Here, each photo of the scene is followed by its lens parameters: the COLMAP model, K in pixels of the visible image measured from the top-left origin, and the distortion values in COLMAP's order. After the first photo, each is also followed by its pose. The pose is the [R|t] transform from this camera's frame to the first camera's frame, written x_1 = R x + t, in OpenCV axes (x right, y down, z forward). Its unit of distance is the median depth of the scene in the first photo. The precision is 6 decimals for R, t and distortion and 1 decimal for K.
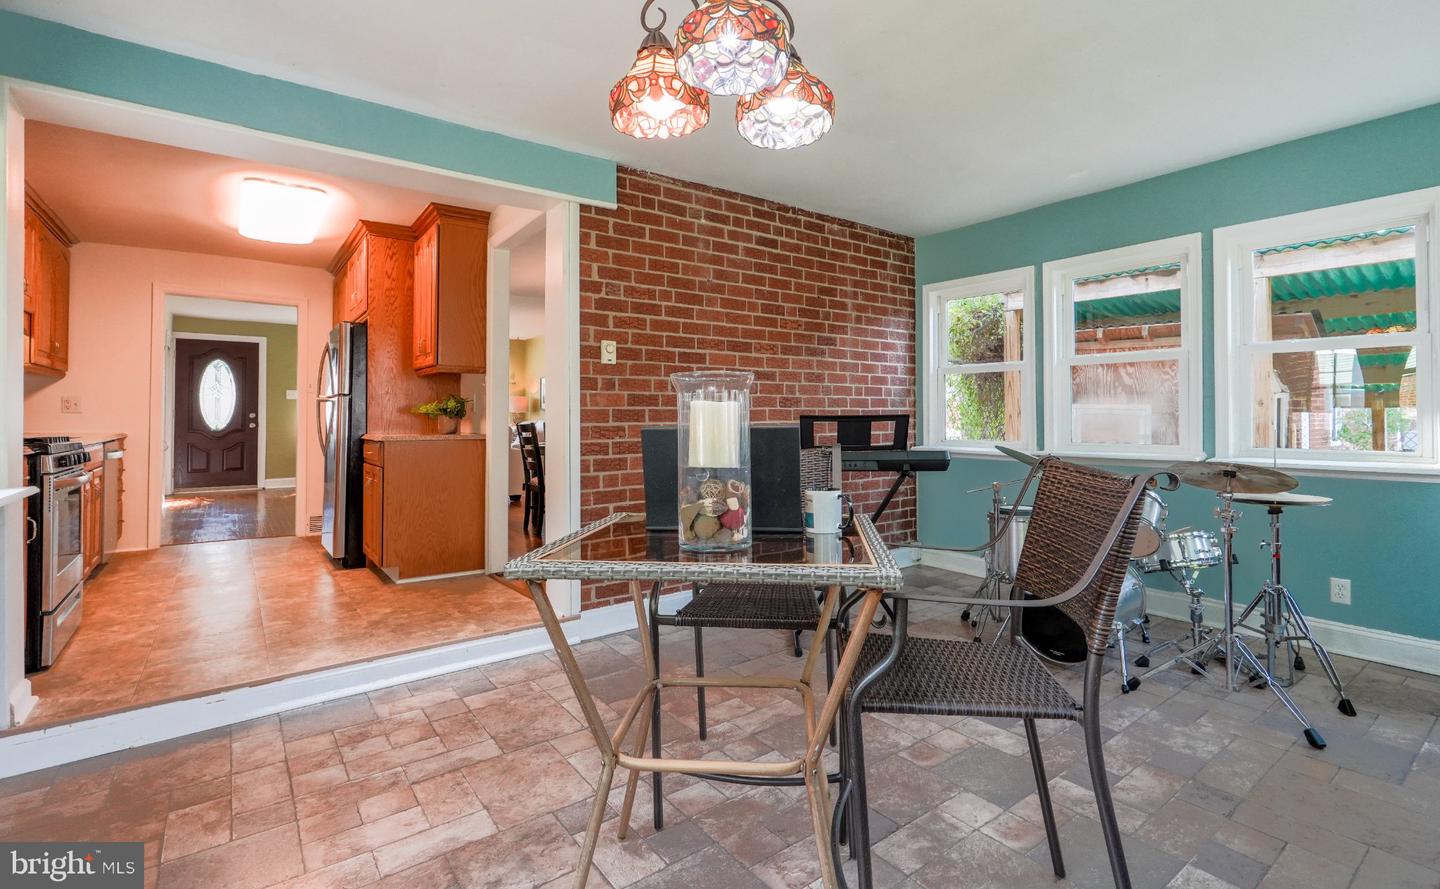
lens RADIAL K [[657.5, 0, 723.1], [0, 657.5, 407.0], [0, 0, 1]] dist [-0.003607, -0.000135]
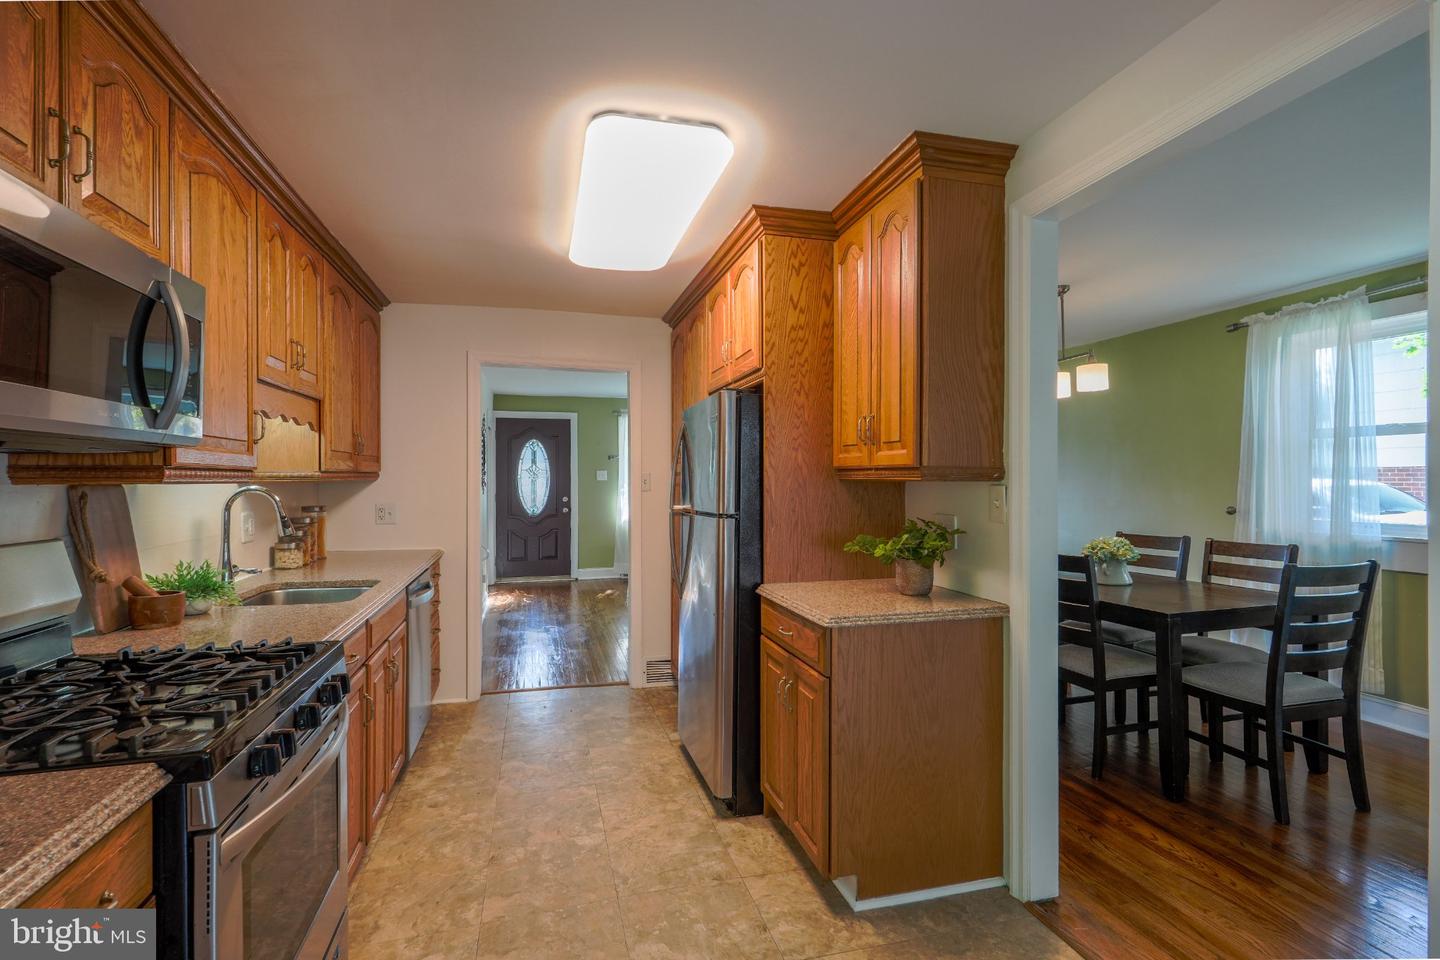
lens RADIAL K [[669.7, 0, 720.0], [0, 669.7, 480.0], [0, 0, 1]] dist [0.002048, 0.000651]
pose [[0.929819, -0.000343, -0.368017, -0.311448], [0.007774, 0.999795, 0.018708, -0.052123], [0.367935, -0.020256, 0.929631, 0.381639]]
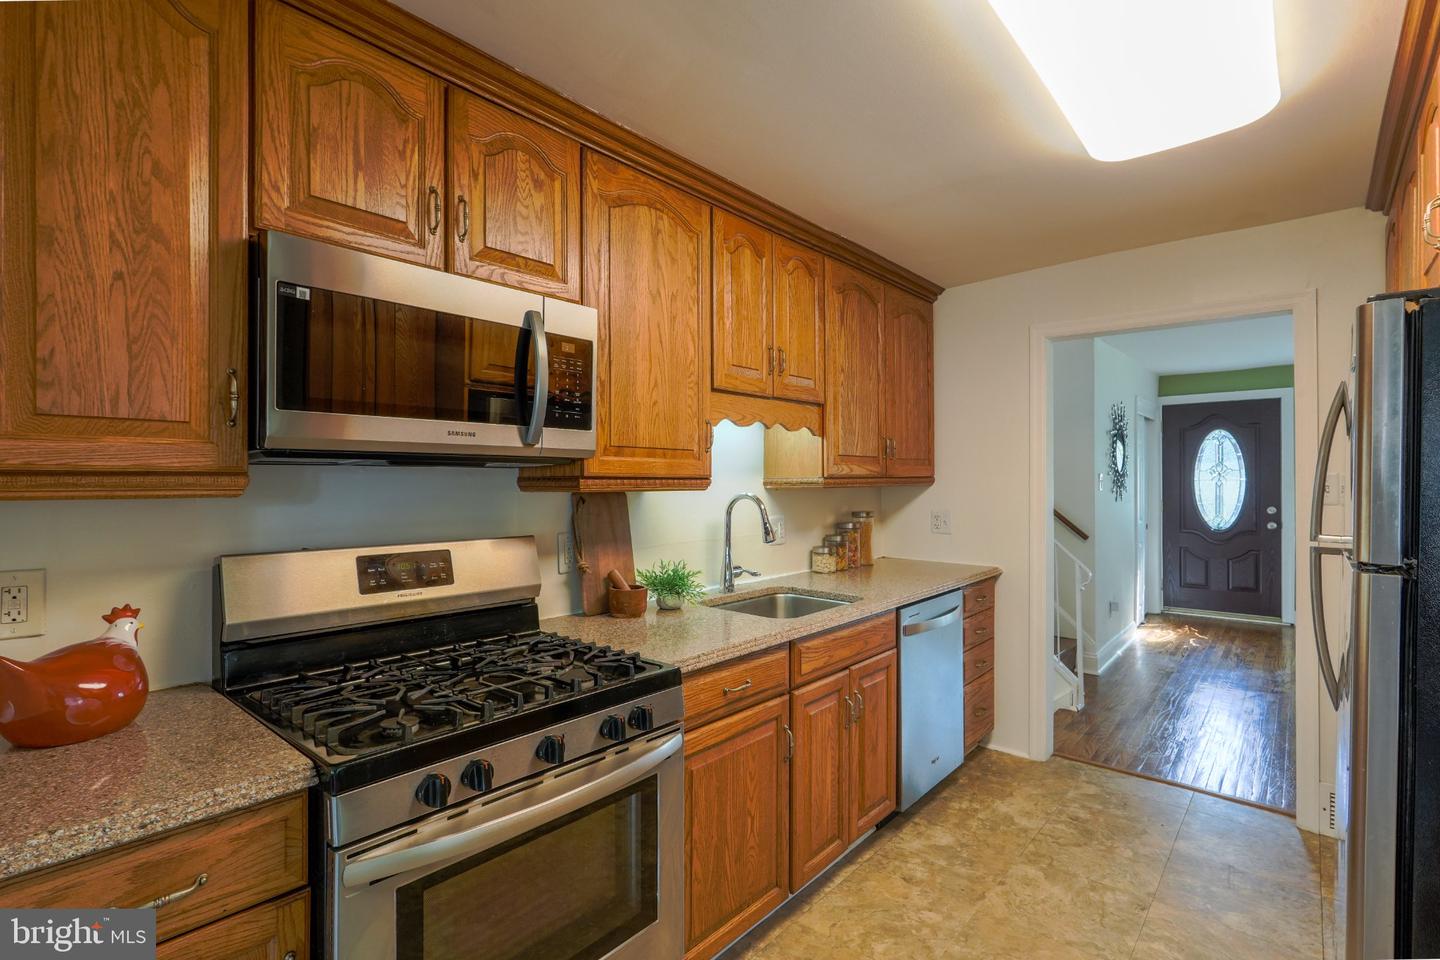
lens RADIAL K [[676.7, 0, 720.0], [0, 676.7, 480.0], [0, 0, 1]] dist [0.000786, 0.000420]
pose [[0.207205, -0.003399, -0.978292, -0.306860], [0.020947, 0.999780, 0.000963, -0.051632], [0.978073, -0.020691, 0.207230, 0.576798]]
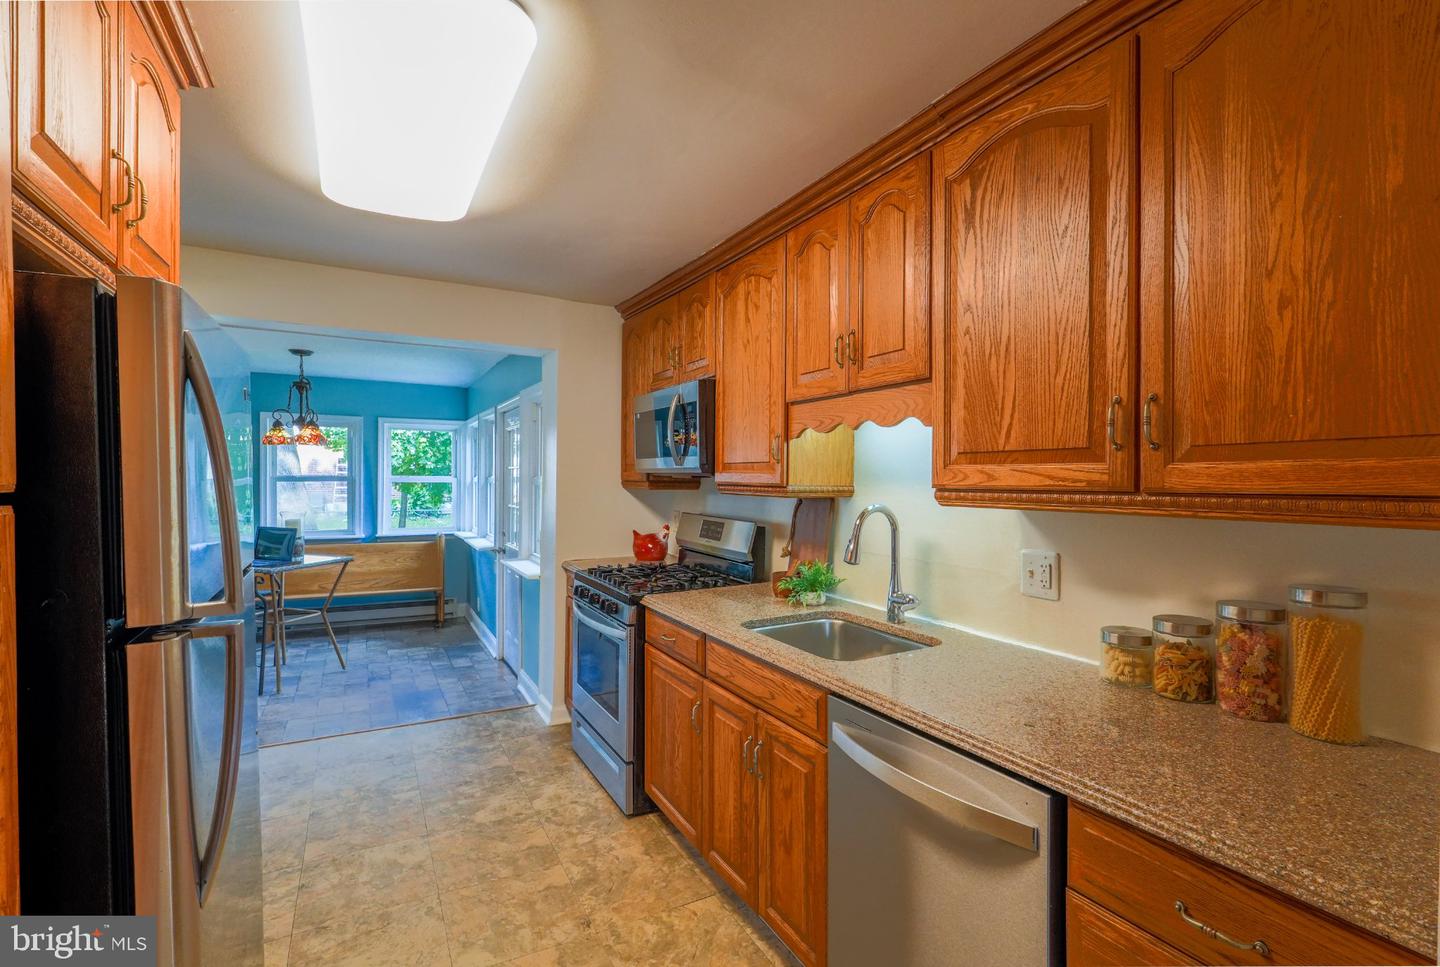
lens RADIAL K [[657.2, 0, 720.0], [0, 657.2, 483.5], [0, 0, 1]] dist [-0.000241, 0.000002]
pose [[-0.988788, -0.006304, 0.149196, -0.753553], [-0.008098, 0.999902, -0.011420, -0.049086], [-0.149109, -0.012500, -0.988742, 1.115290]]
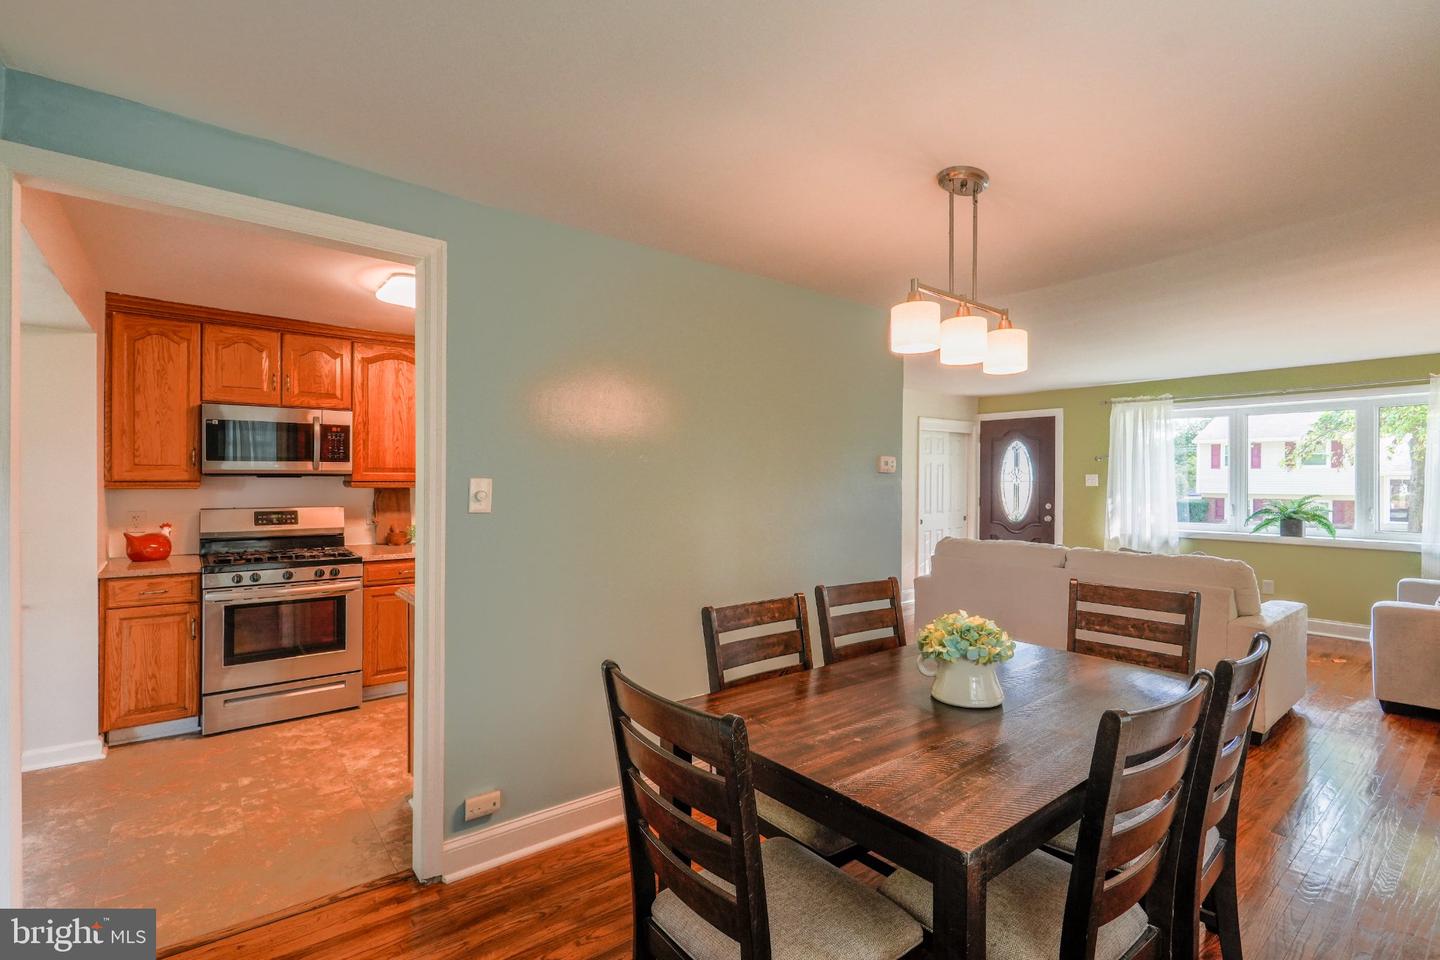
lens RADIAL K [[659.9, 0, 720.0], [0, 659.9, 480.0], [0, 0, 1]] dist [0.000189, -0.000033]
pose [[0.024380, 0.003903, -0.999695, 0.159429], [0.016023, 0.999862, 0.004294, -0.052296], [0.999574, -0.016123, 0.024314, 1.015113]]
